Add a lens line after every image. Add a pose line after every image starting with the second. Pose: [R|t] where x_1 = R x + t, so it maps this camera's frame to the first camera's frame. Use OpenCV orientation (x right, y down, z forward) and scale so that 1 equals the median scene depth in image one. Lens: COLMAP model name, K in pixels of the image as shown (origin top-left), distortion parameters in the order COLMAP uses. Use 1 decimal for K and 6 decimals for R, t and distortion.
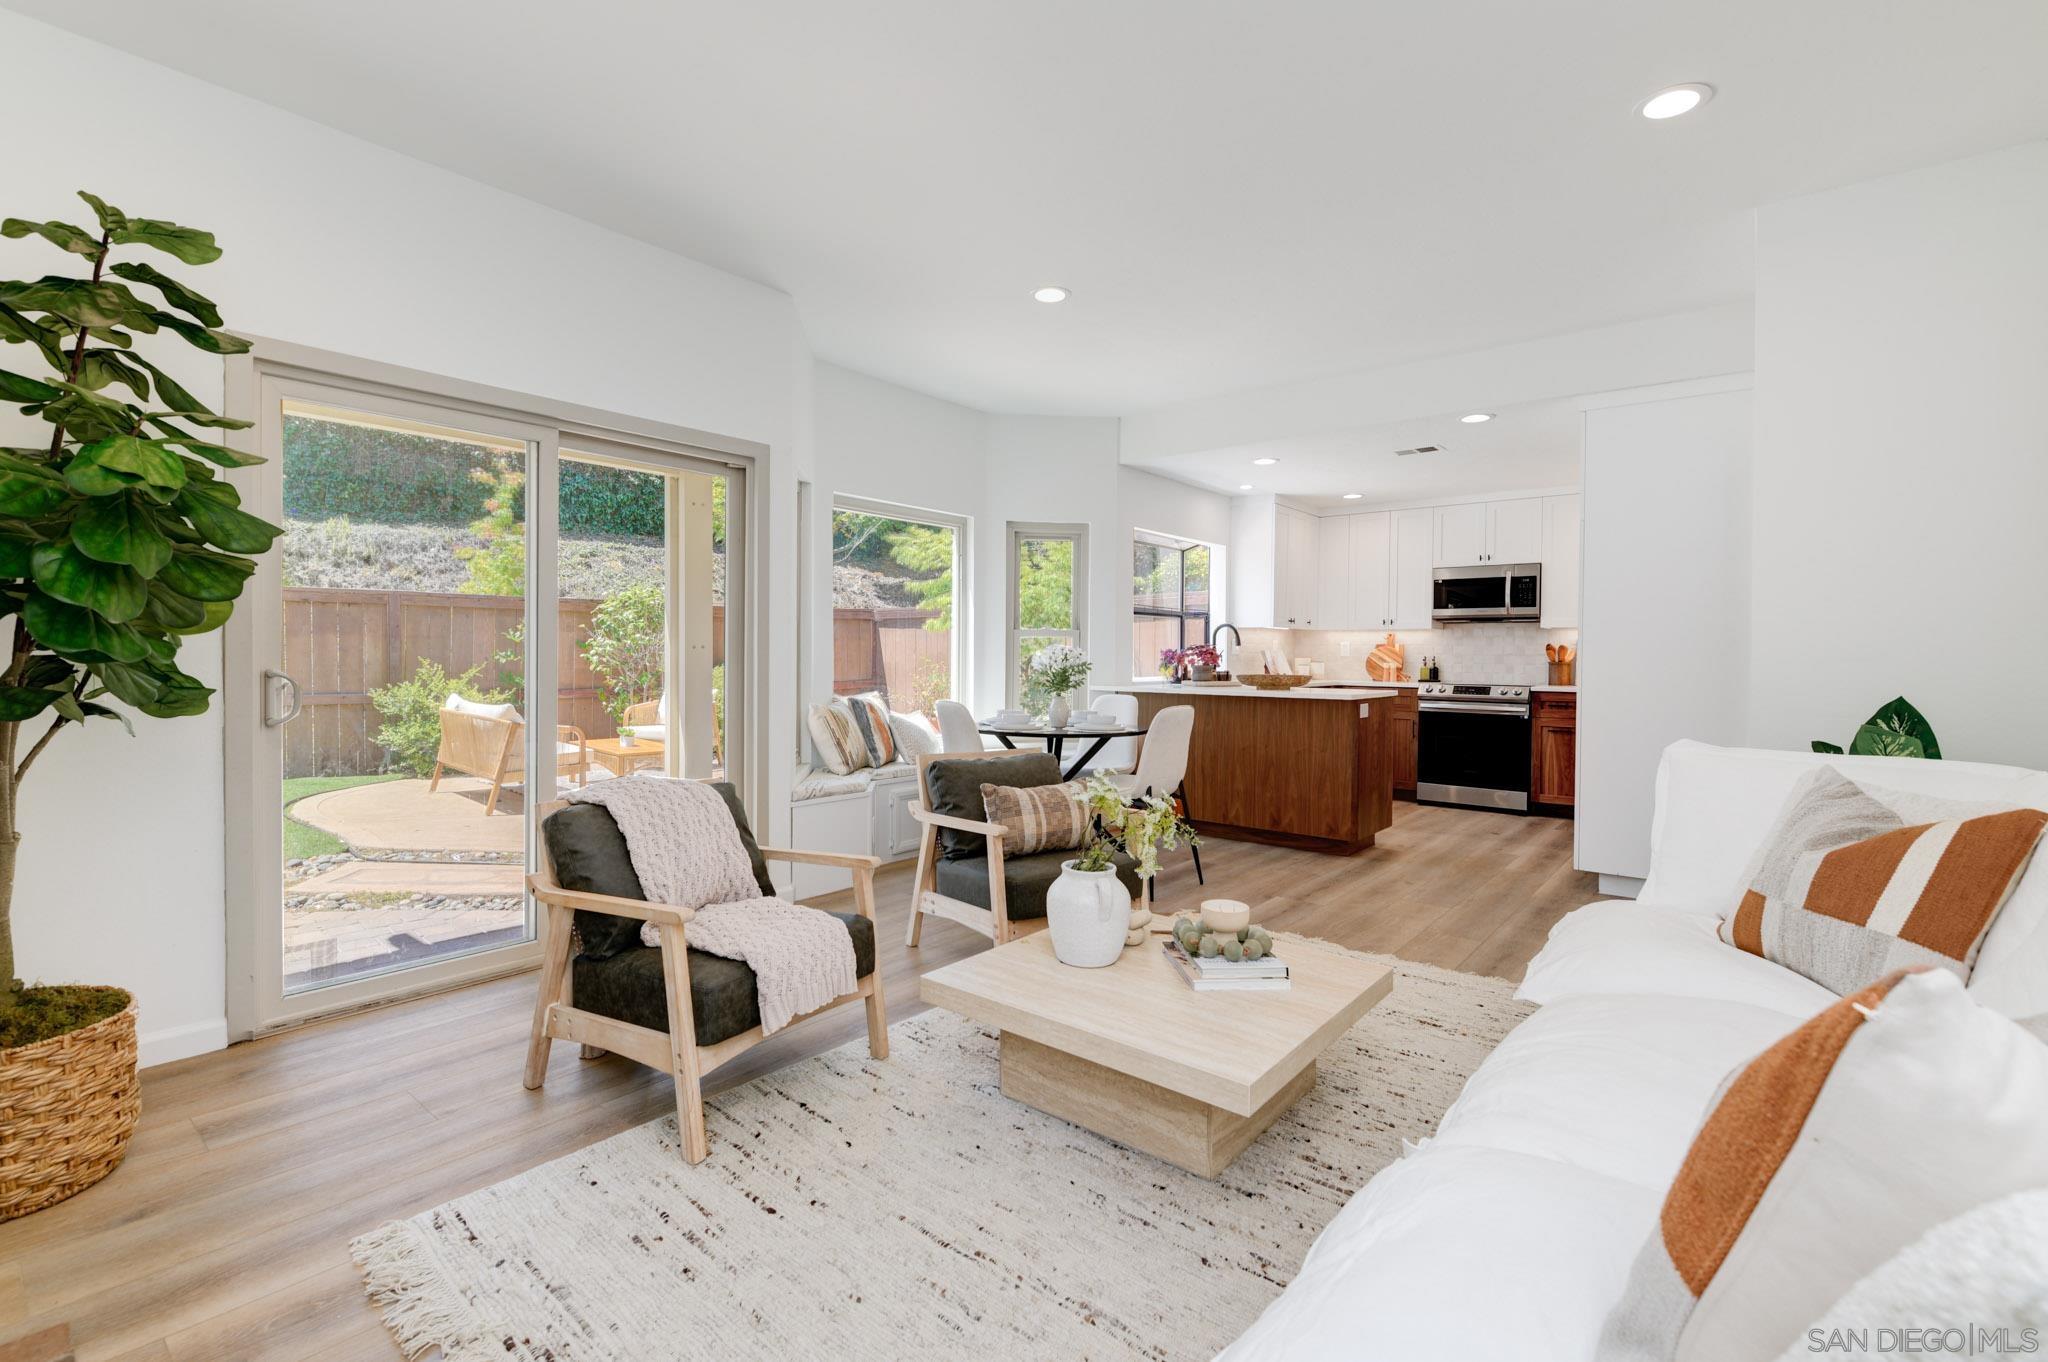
lens RADIAL K [[932.0, 0, 1035.2], [0, 932.0, 670.0], [0, 0, 1]] dist [-0.004164, -0.001687]
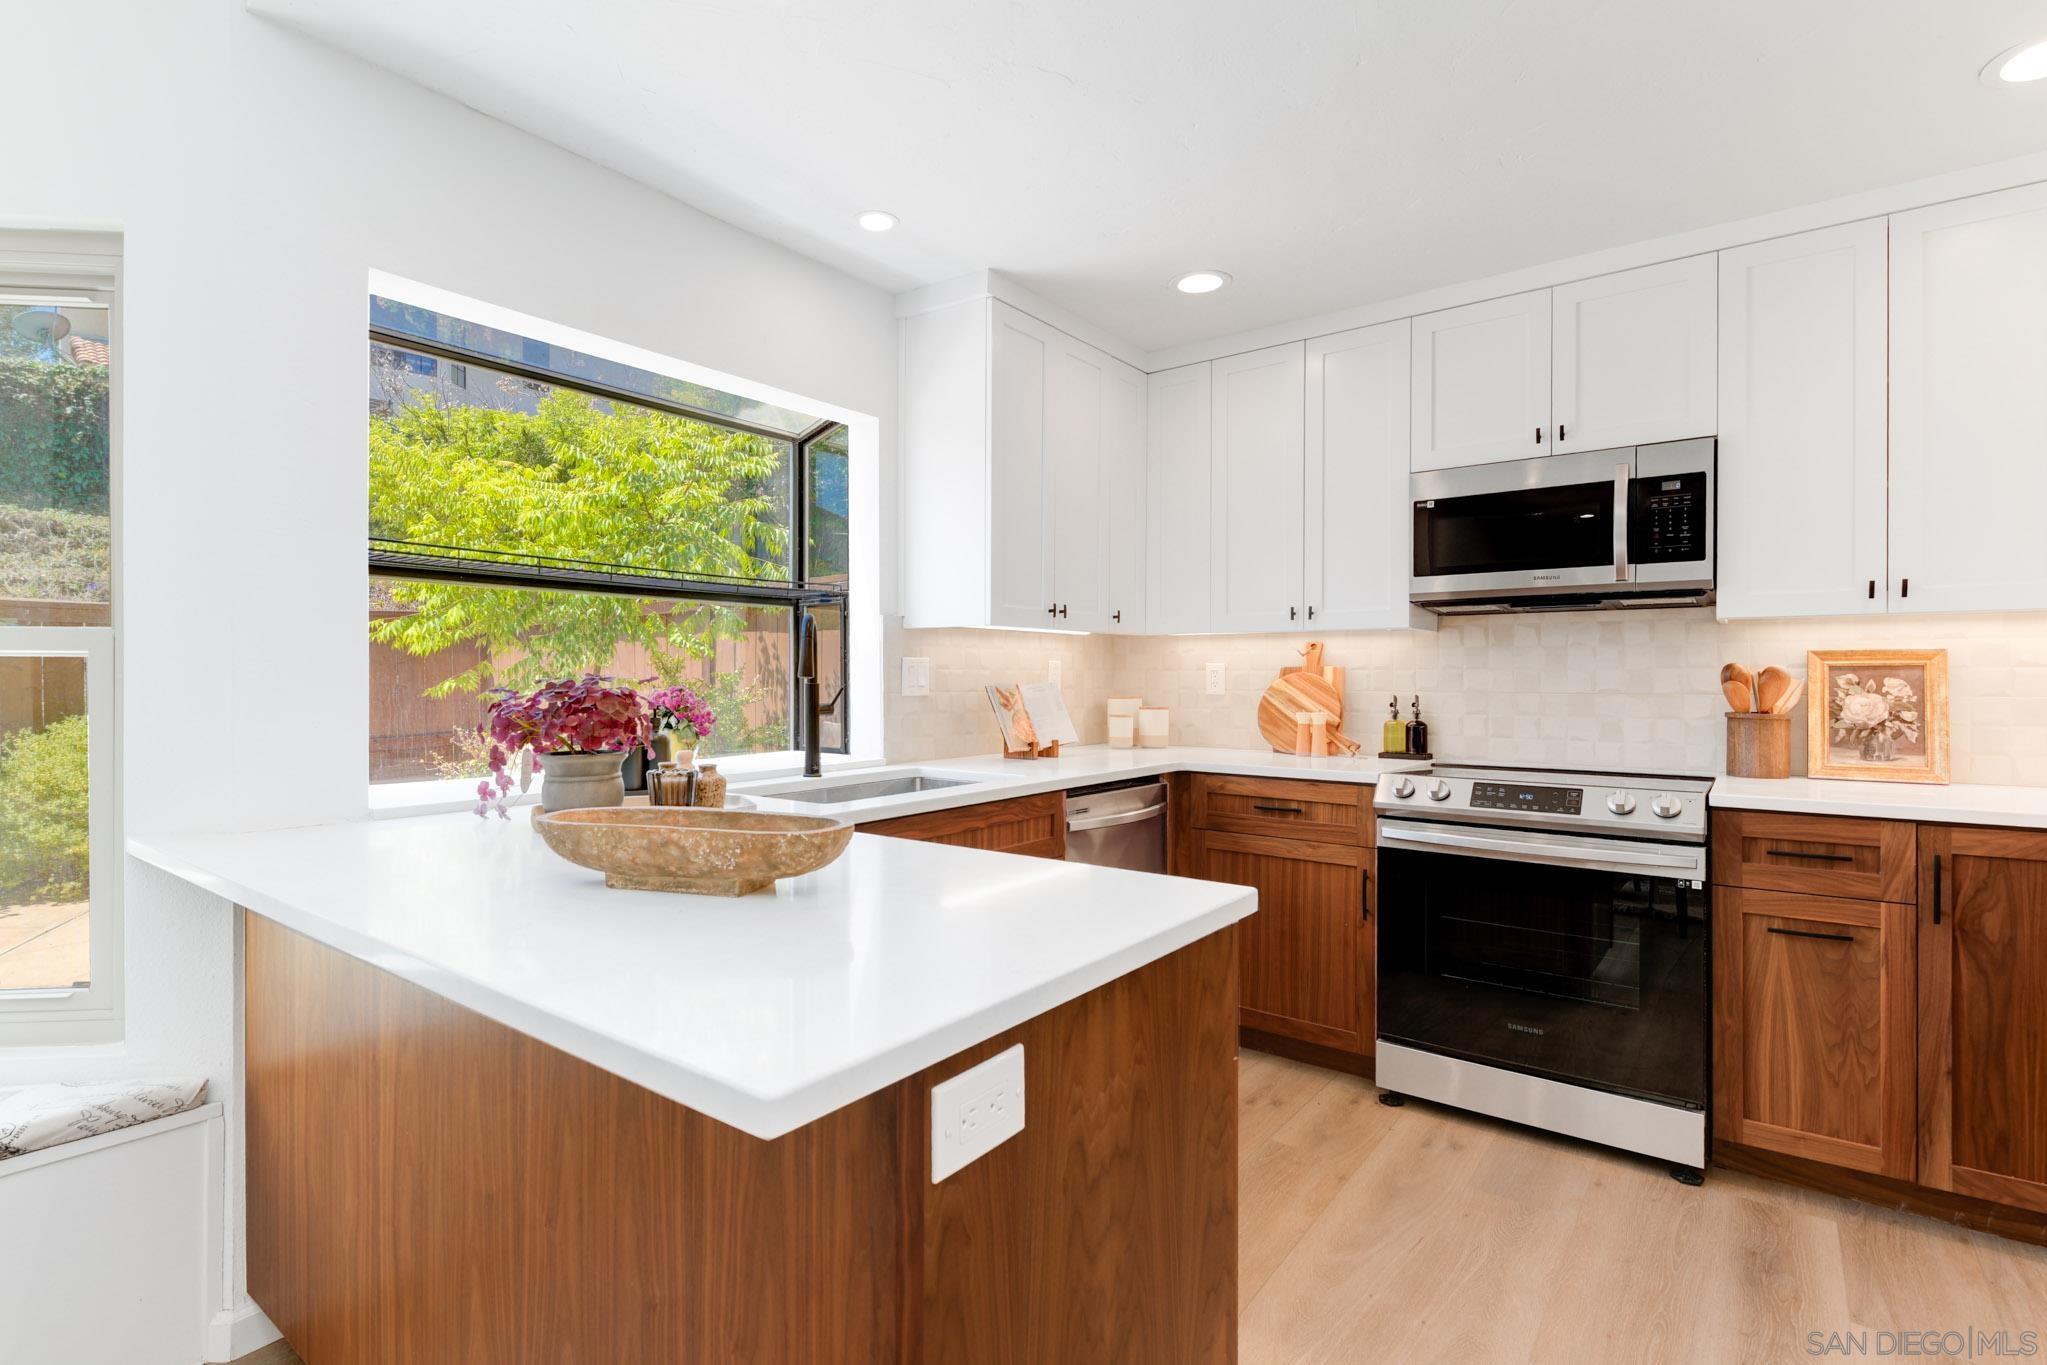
lens RADIAL K [[931.6, 0, 1017.6], [0, 931.6, 687.9], [0, 0, 1]] dist [-0.004164, -0.001687]
pose [[0.999954, -0.007286, 0.006193, 0.268399], [0.007310, 0.999965, -0.003969, -0.019237], [-0.006163, 0.004014, 0.999973, 0.633979]]
